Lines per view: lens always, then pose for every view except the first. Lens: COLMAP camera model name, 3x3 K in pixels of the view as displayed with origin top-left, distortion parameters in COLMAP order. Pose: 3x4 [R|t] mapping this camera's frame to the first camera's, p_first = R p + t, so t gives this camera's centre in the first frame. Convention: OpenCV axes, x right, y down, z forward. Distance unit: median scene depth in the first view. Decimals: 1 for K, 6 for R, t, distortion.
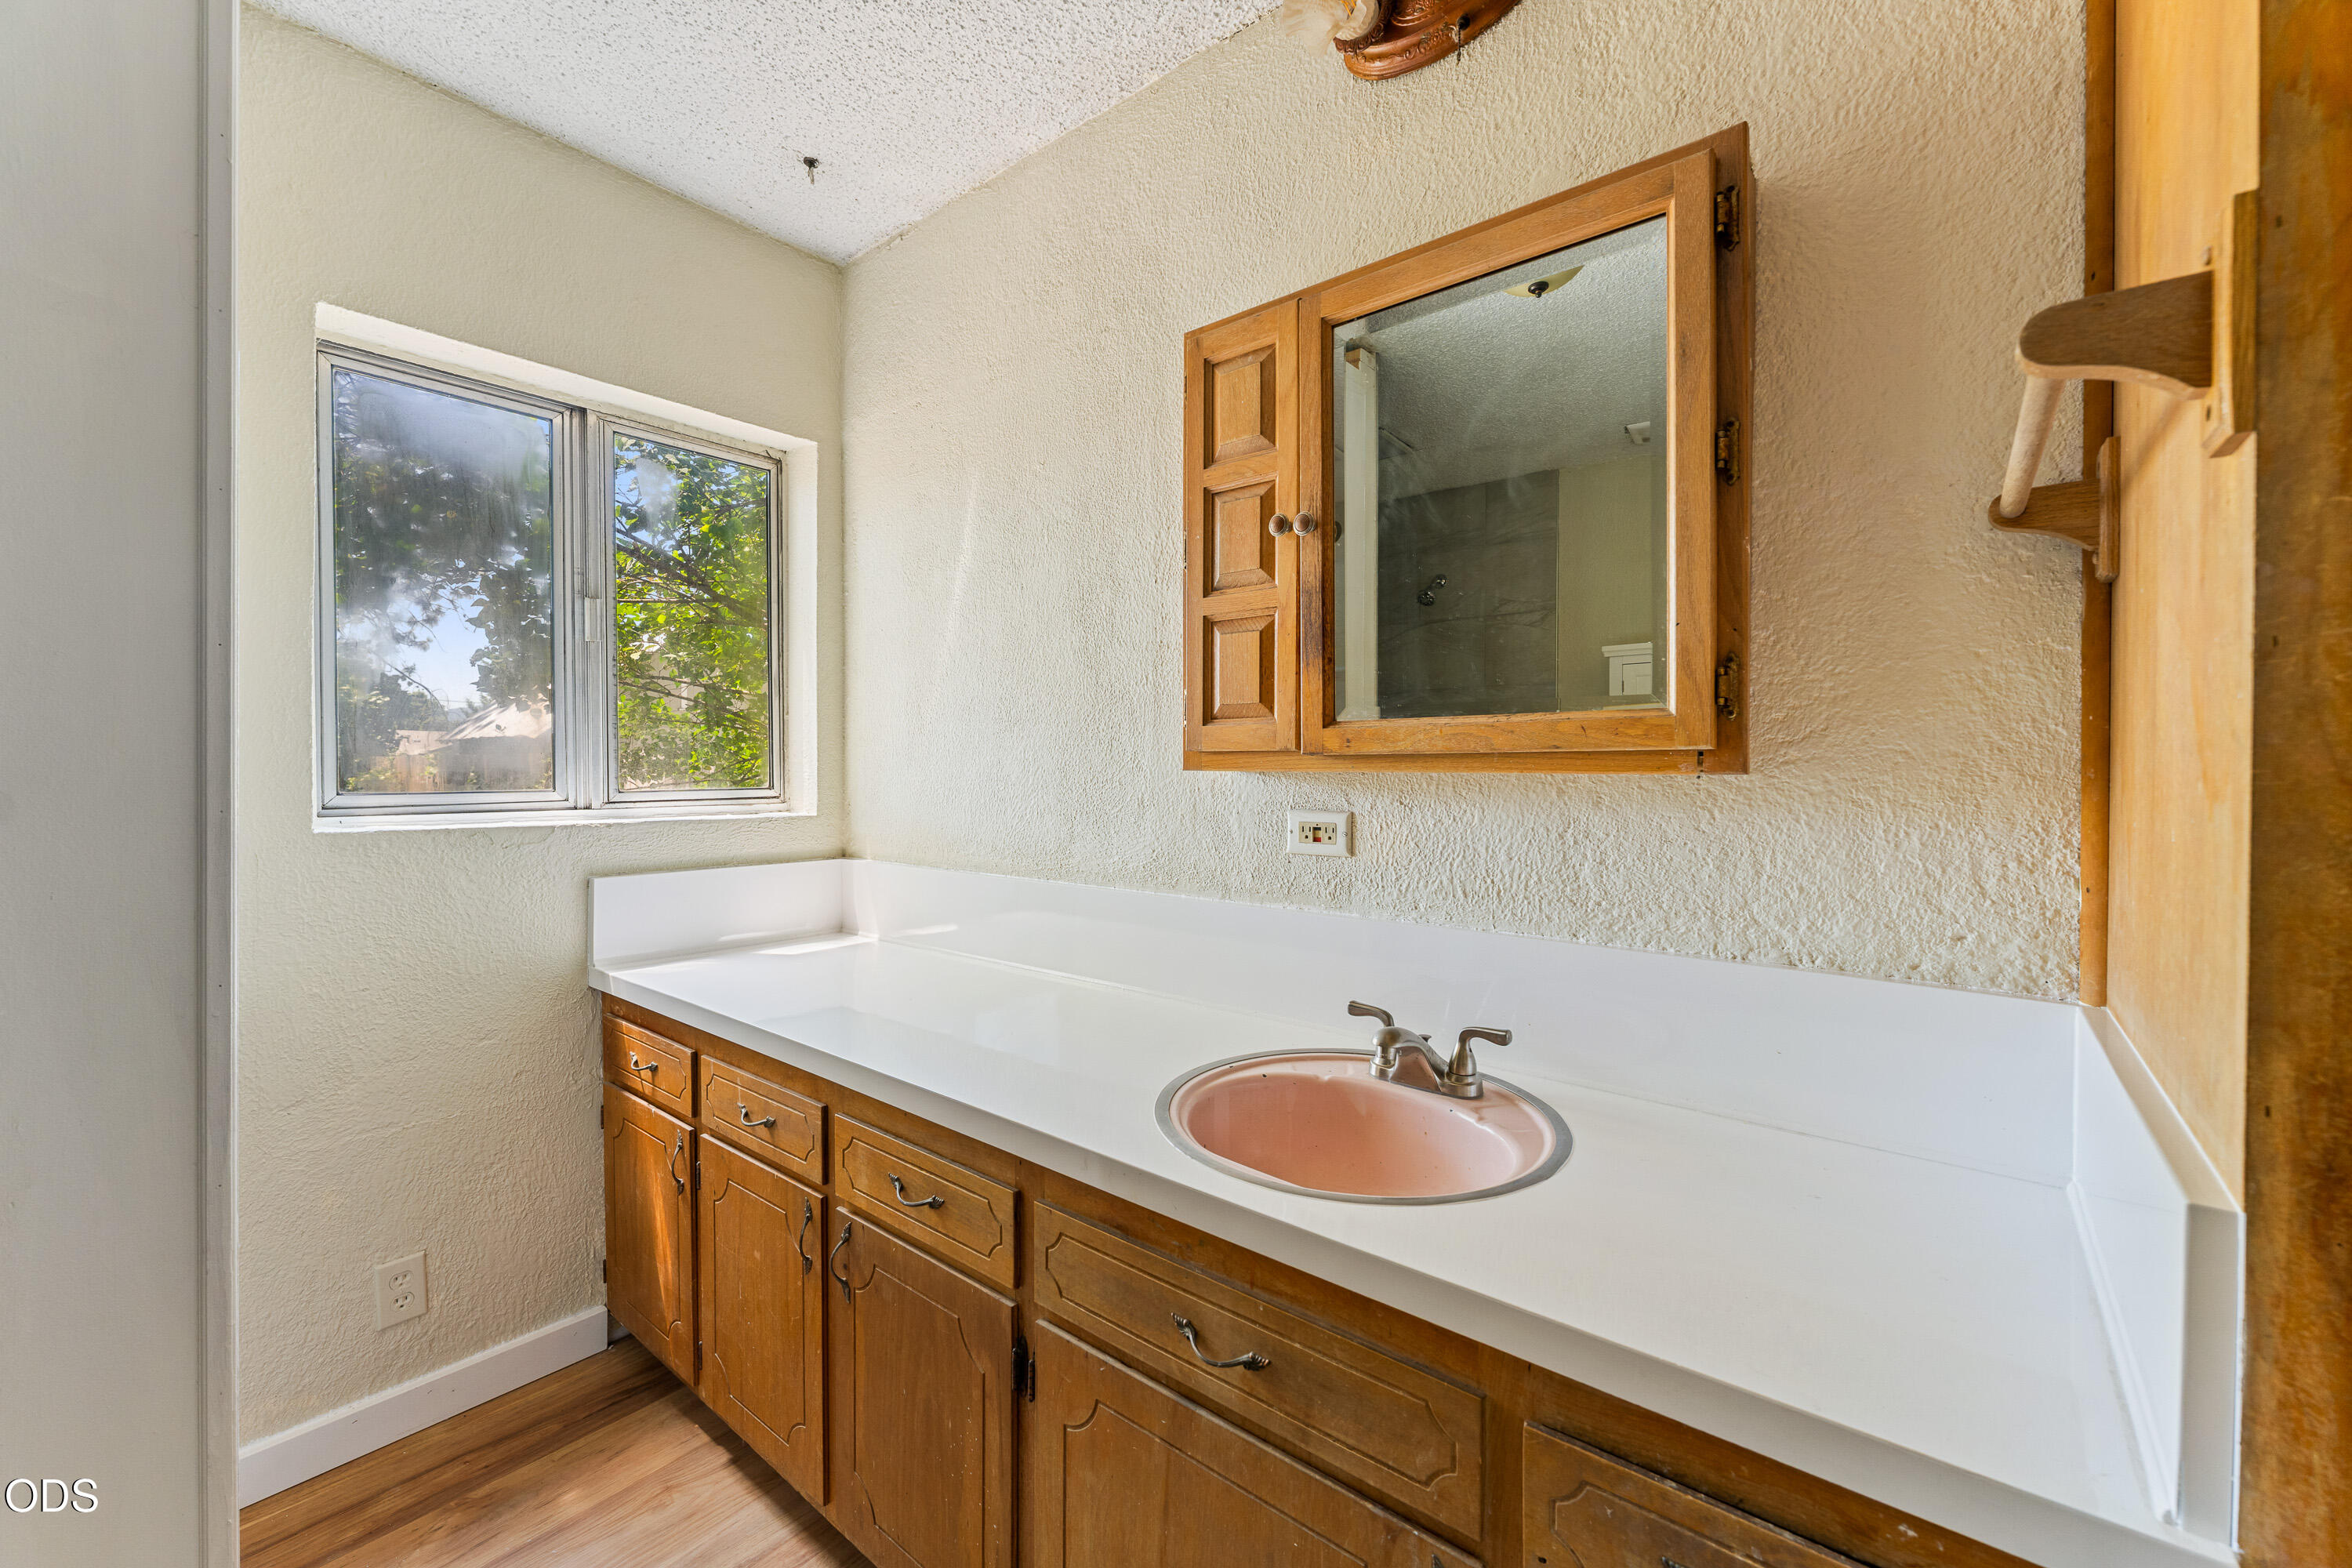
lens RADIAL K [[935.7, 0, 1173.3], [0, 935.7, 778.0], [0, 0, 1]] dist [-0.002790, 0.000603]
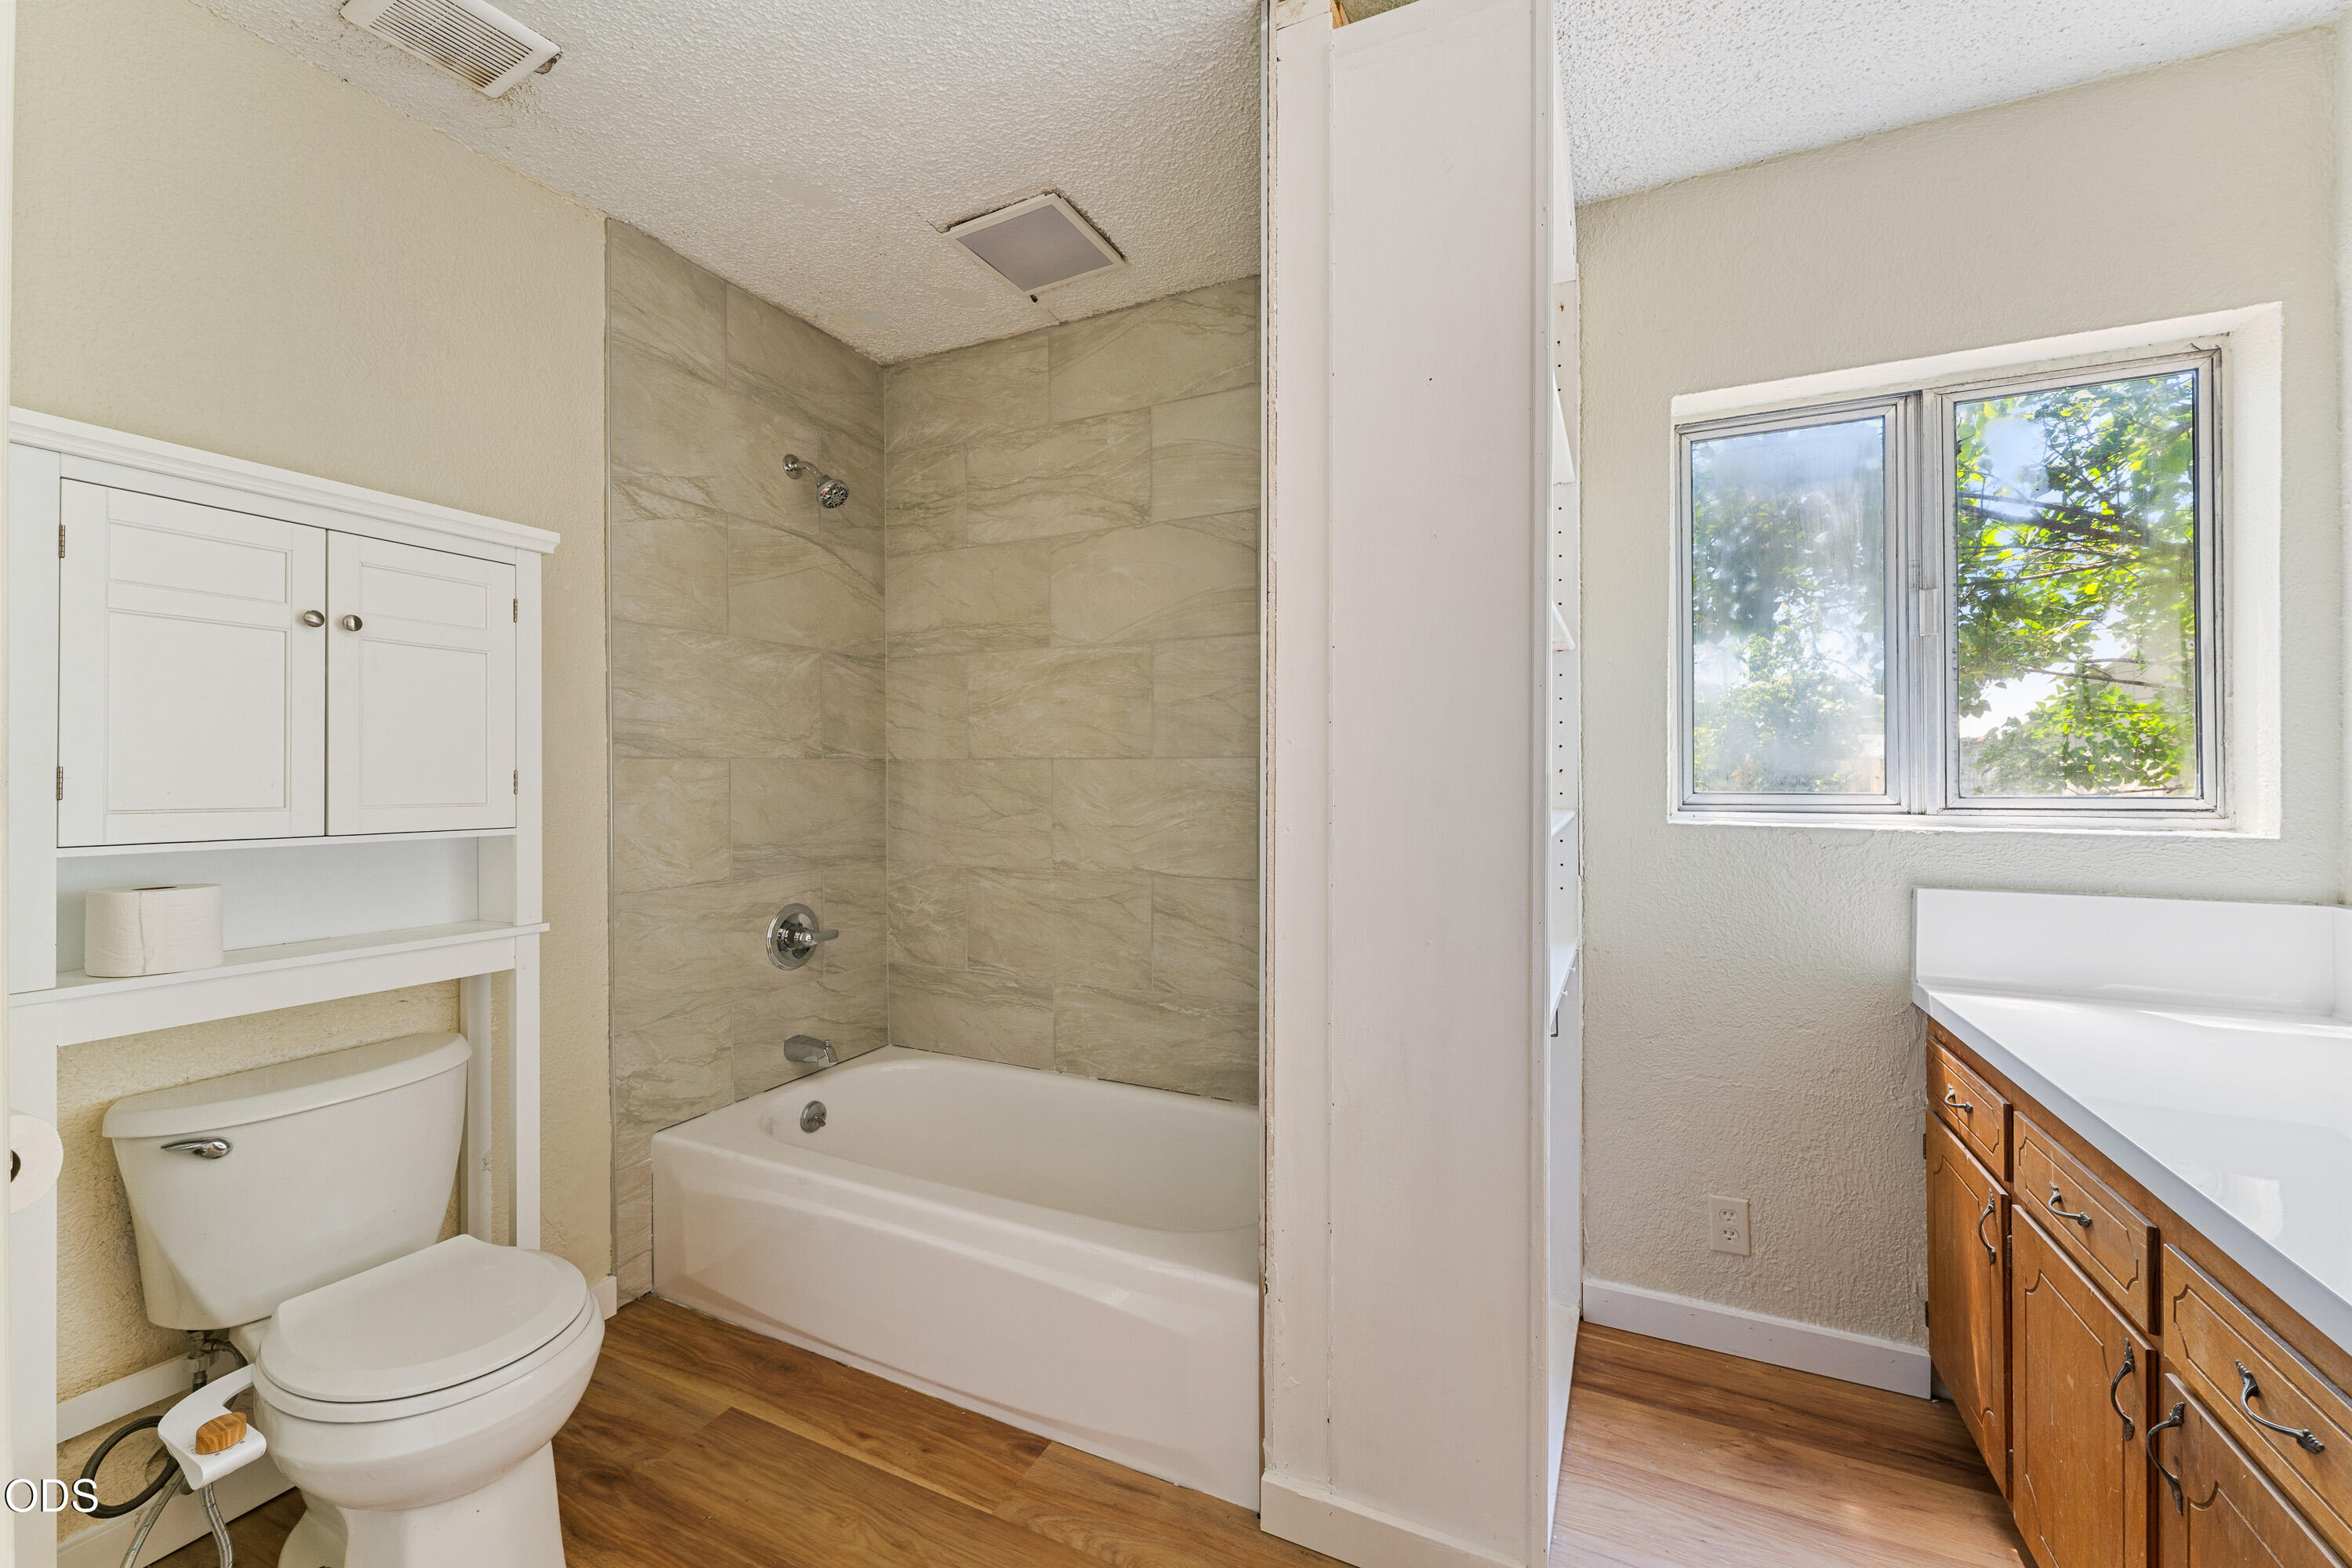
lens RADIAL K [[935.7, 0, 1177.0], [0, 935.7, 773.8], [0, 0, 1]] dist [-0.002790, 0.000603]
pose [[0.244320, 0.001583, -0.969693, 0.120718], [-0.009095, 0.999958, -0.000659, -0.000466], [0.969652, 0.008980, 0.244324, 0.053031]]
